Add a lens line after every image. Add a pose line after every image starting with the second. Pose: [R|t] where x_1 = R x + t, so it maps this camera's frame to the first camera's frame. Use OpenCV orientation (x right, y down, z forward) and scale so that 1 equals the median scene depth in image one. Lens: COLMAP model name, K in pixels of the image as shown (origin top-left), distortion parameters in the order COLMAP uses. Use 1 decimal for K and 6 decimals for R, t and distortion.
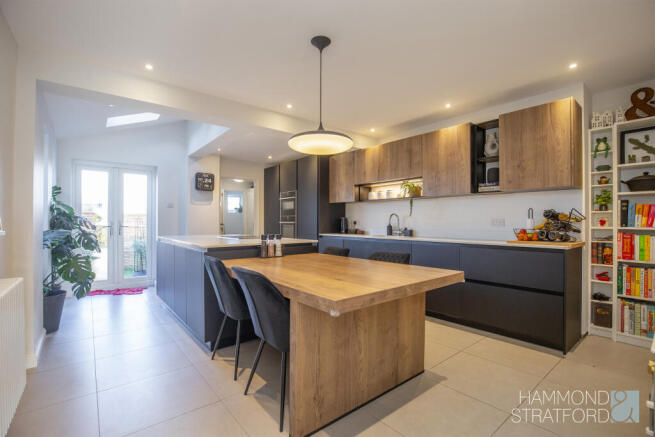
lens RADIAL K [[301.9, 0, 330.2], [0, 301.9, 218.3], [0, 0, 1]] dist [-0.017043, -0.000026]
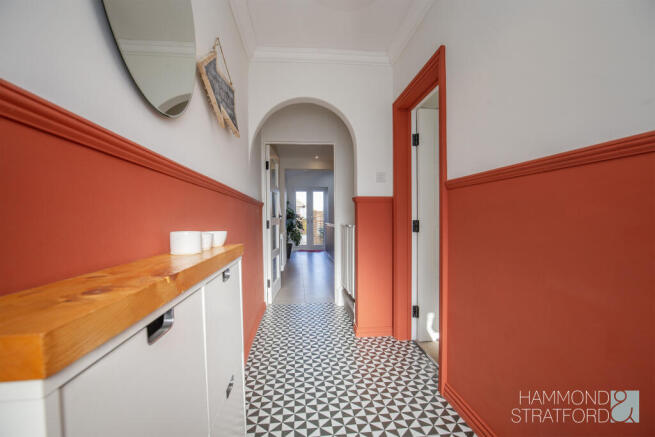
lens RADIAL K [[301.9, 0, 328.0], [0, 301.9, 219.0], [0, 0, 1]] dist [-0.017043, -0.000026]
pose [[0.836791, 0.000437, -0.547522, 0.365520], [0.010170, 0.999815, 0.016341, -0.001854], [0.547428, -0.019242, 0.836632, -0.463653]]
